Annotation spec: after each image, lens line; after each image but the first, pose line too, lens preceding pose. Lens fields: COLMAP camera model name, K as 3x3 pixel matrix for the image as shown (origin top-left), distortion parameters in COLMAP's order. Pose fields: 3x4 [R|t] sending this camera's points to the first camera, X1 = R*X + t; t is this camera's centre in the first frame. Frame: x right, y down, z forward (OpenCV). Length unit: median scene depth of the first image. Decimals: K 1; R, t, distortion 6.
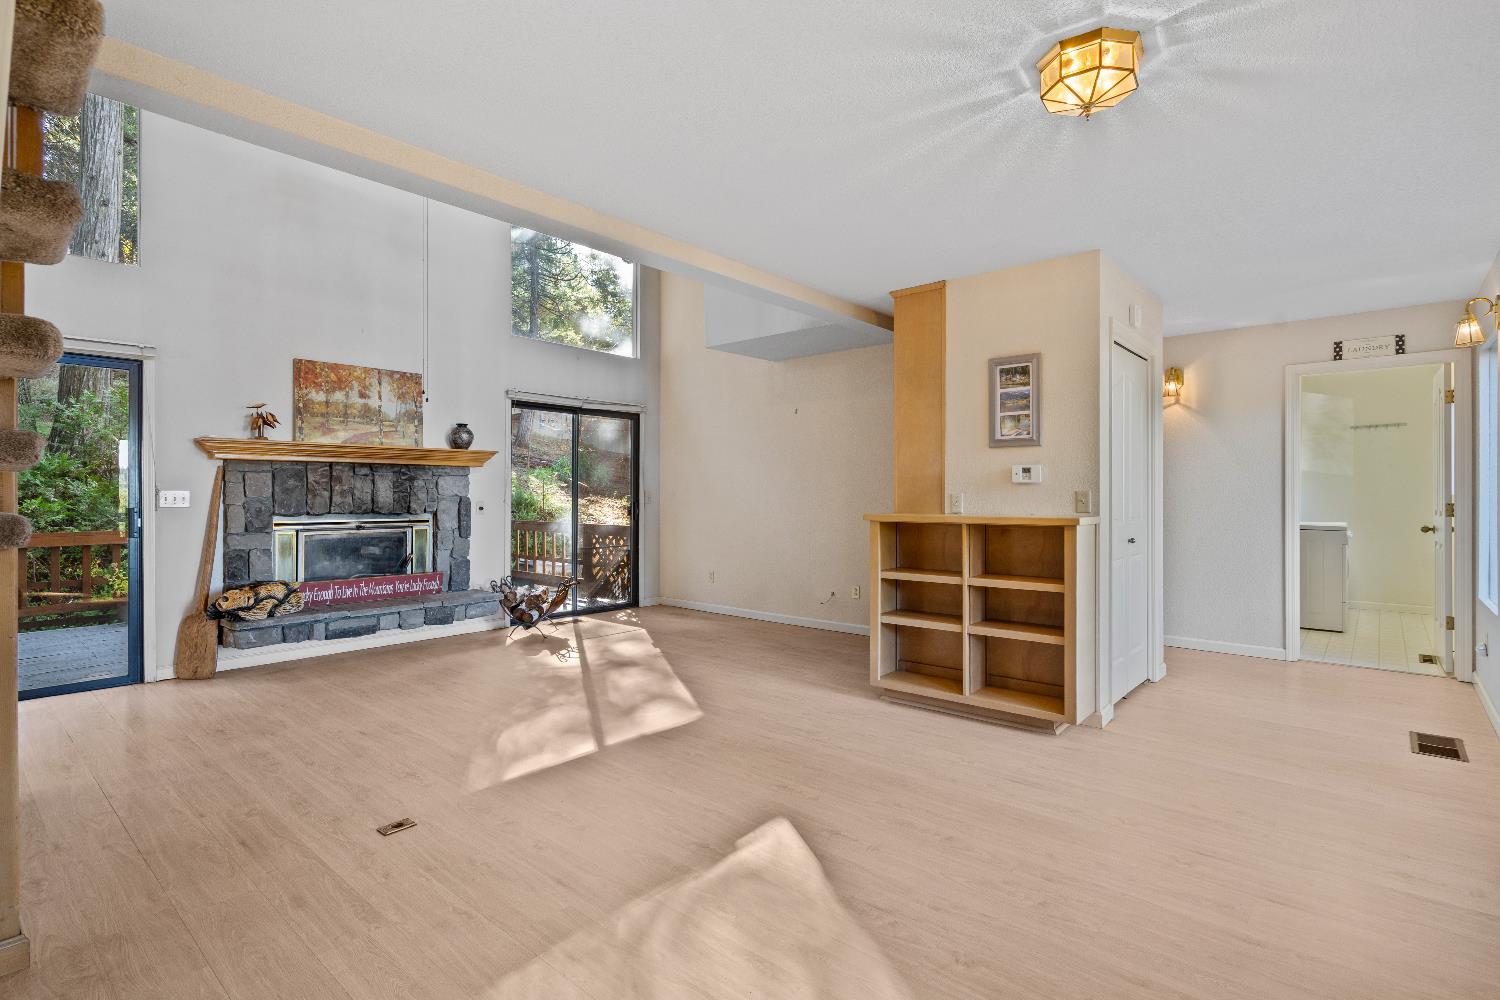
lens RADIAL K [[730.5, 0, 748.1], [0, 730.5, 480.9], [0, 0, 1]] dist [0.002260, -0.000500]
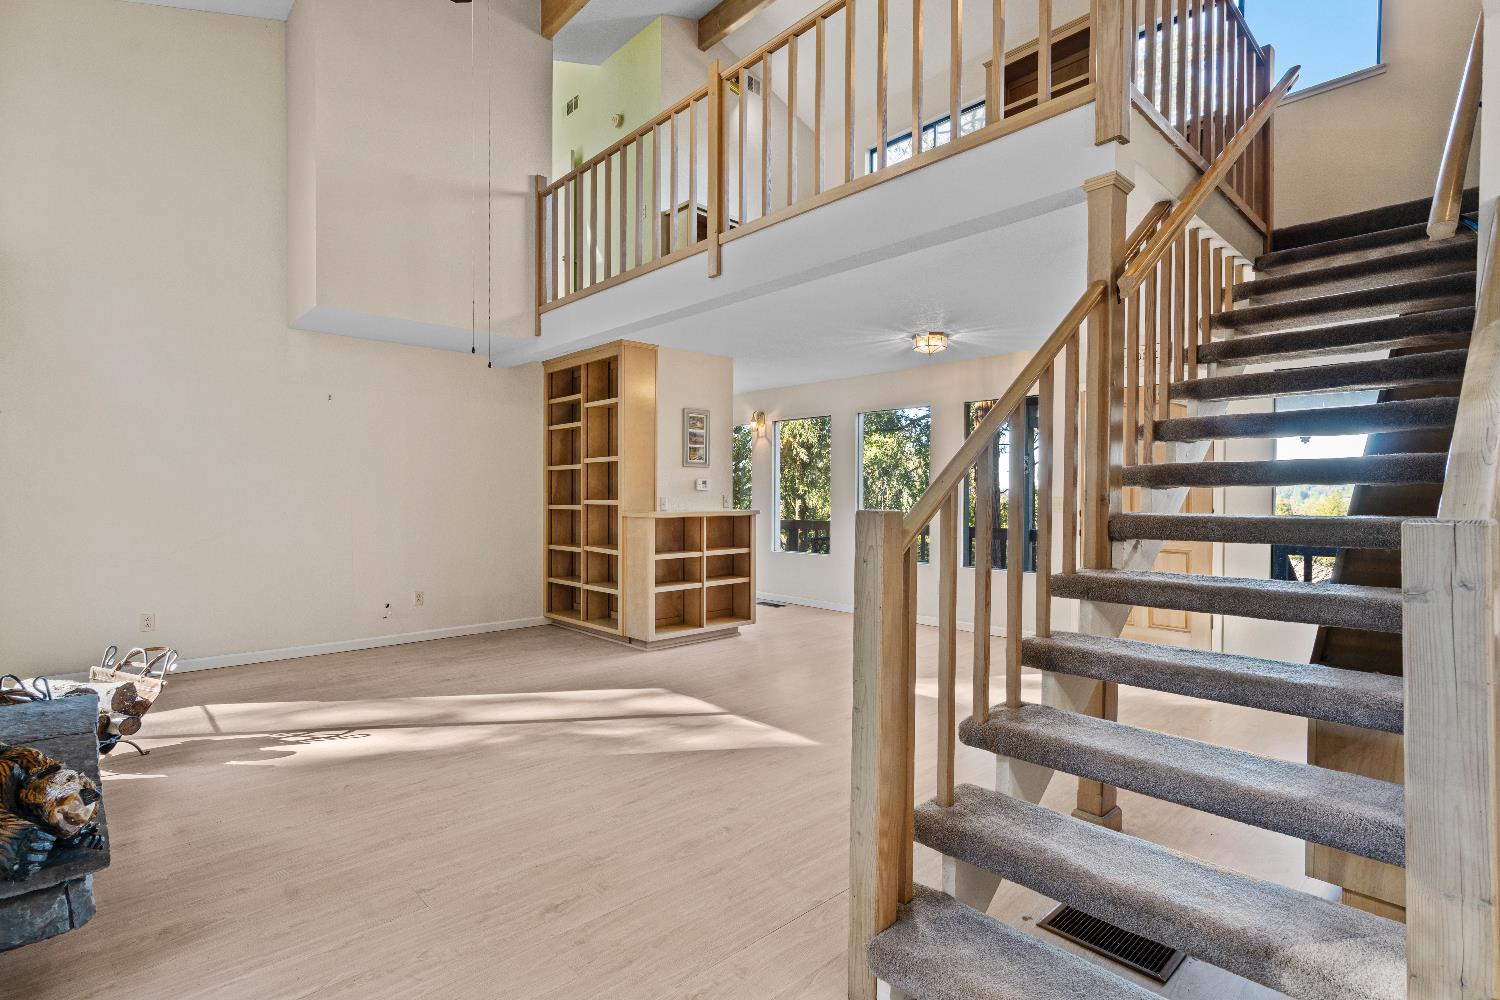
lens RADIAL K [[723.0, 0, 747.4], [0, 723.0, 500.4], [0, 0, 1]] dist [-0.002175, -0.000173]
pose [[0.102133, -0.009966, 0.994721, -0.924779], [-0.019960, 0.999728, 0.012066, 0.003058], [-0.994570, -0.021087, 0.101906, 0.572535]]
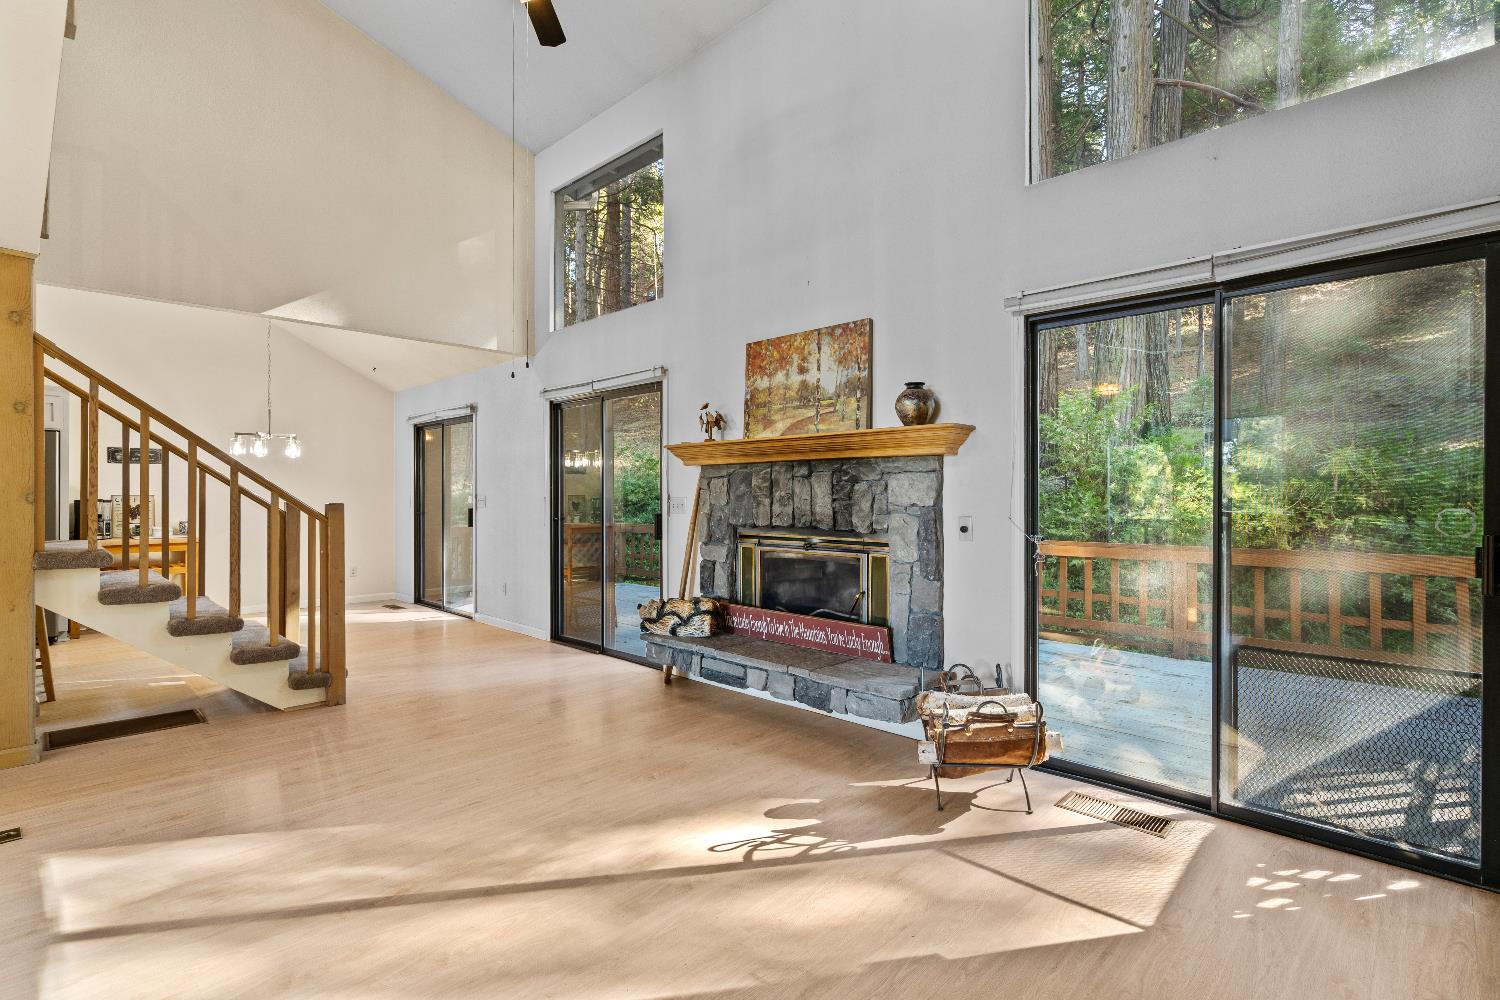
lens RADIAL K [[723.0, 0, 747.4], [0, 723.0, 500.4], [0, 0, 1]] dist [-0.002175, -0.000173]
pose [[-0.051776, 0.004480, -0.998649, 0.233299], [0.016367, 0.999859, 0.003637, 0.013739], [0.998525, -0.016157, -0.051842, 1.067904]]
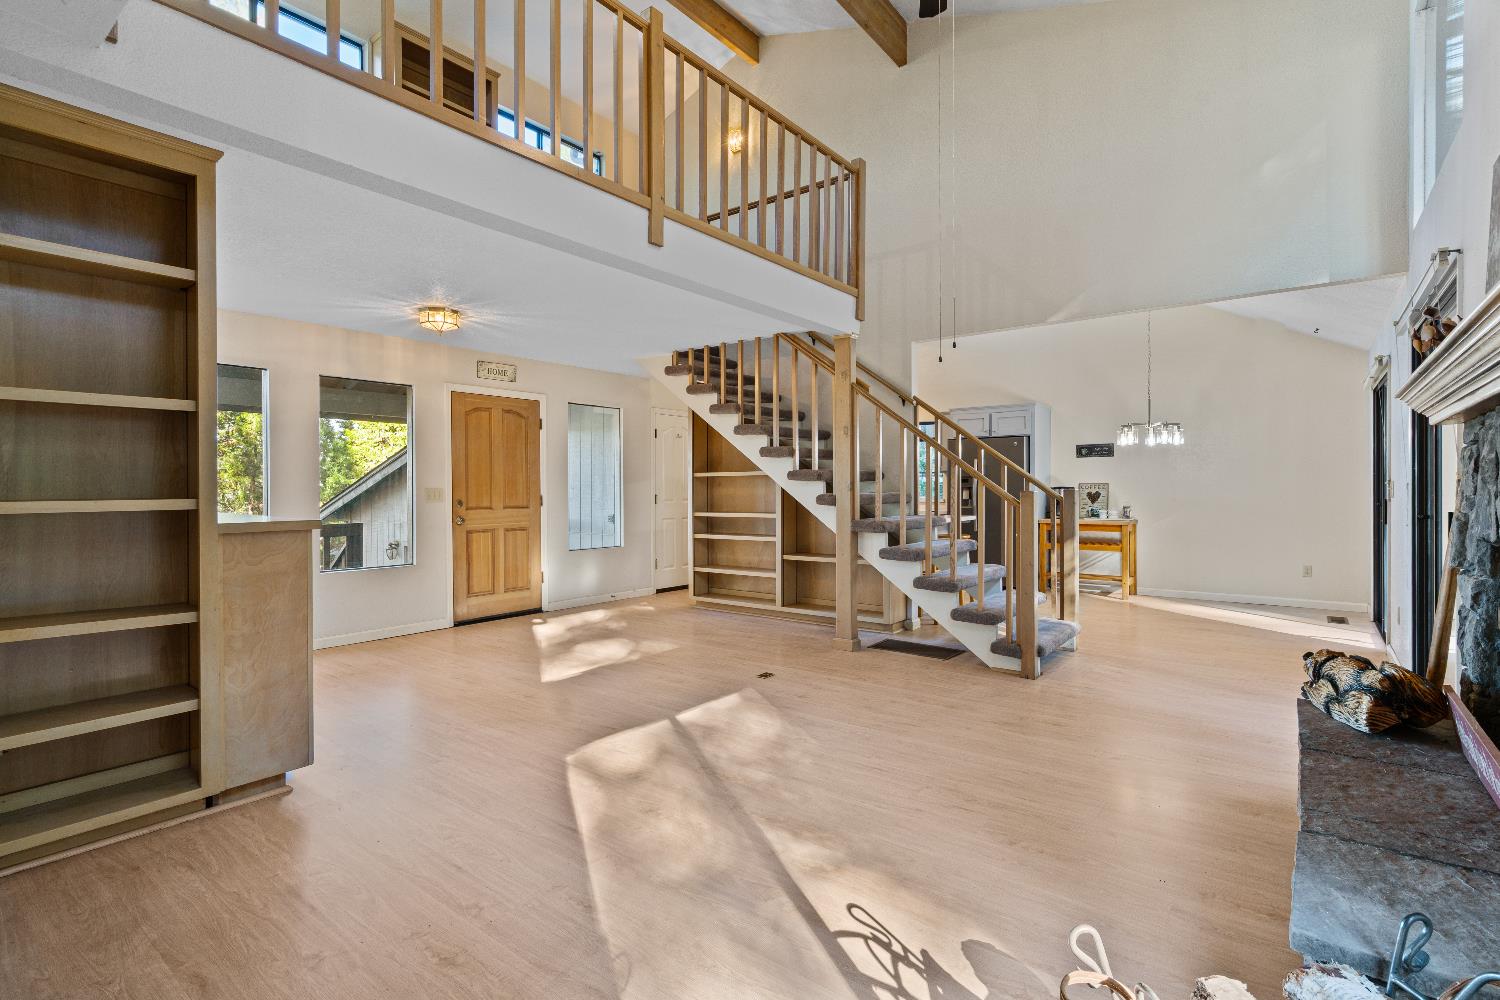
lens RADIAL K [[718.3, 0, 745.7], [0, 718.3, 482.2], [0, 0, 1]] dist [-0.002738, -0.000296]
pose [[-0.998171, 0.002208, -0.060409, -0.169271], [0.003388, 0.999805, -0.019450, 0.017875], [0.060354, -0.019619, -0.997984, 1.423505]]
